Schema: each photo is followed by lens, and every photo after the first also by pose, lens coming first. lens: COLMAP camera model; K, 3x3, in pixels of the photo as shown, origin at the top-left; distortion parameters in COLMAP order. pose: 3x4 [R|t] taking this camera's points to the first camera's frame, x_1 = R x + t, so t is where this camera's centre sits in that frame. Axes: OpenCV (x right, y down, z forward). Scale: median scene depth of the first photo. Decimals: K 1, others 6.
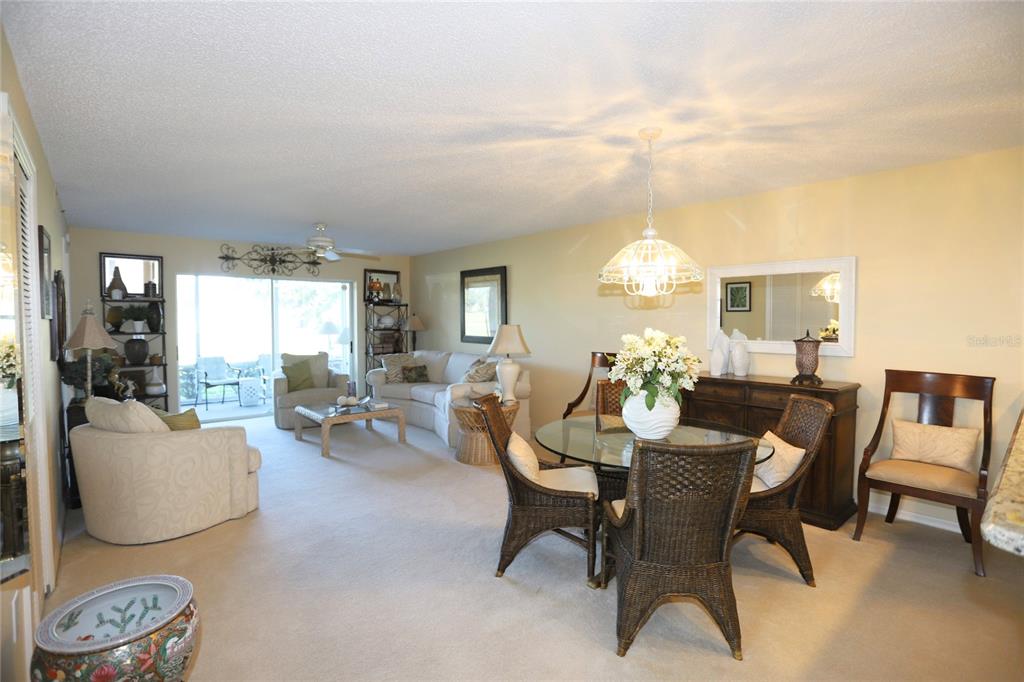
lens RADIAL K [[500.1, 0, 517.0], [0, 500.1, 341.8], [0, 0, 1]] dist [-0.066531, 0.017904]
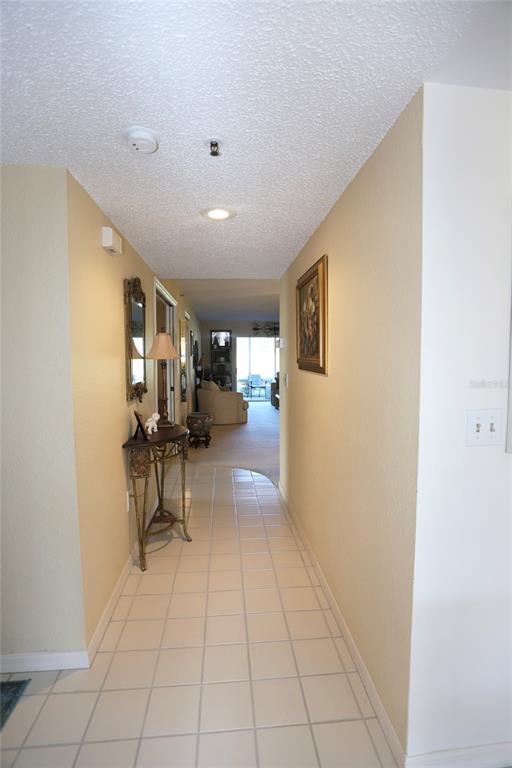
lens RADIAL K [[375.0, 0, 255.3], [0, 375.0, 383.0], [0, 0, 1]] dist [-0.066531, 0.017904]
pose [[0.810980, 0.033797, -0.584098, 0.477007], [-0.018976, 0.999324, 0.031476, 0.025670], [0.584767, -0.014443, 0.811073, -0.459273]]
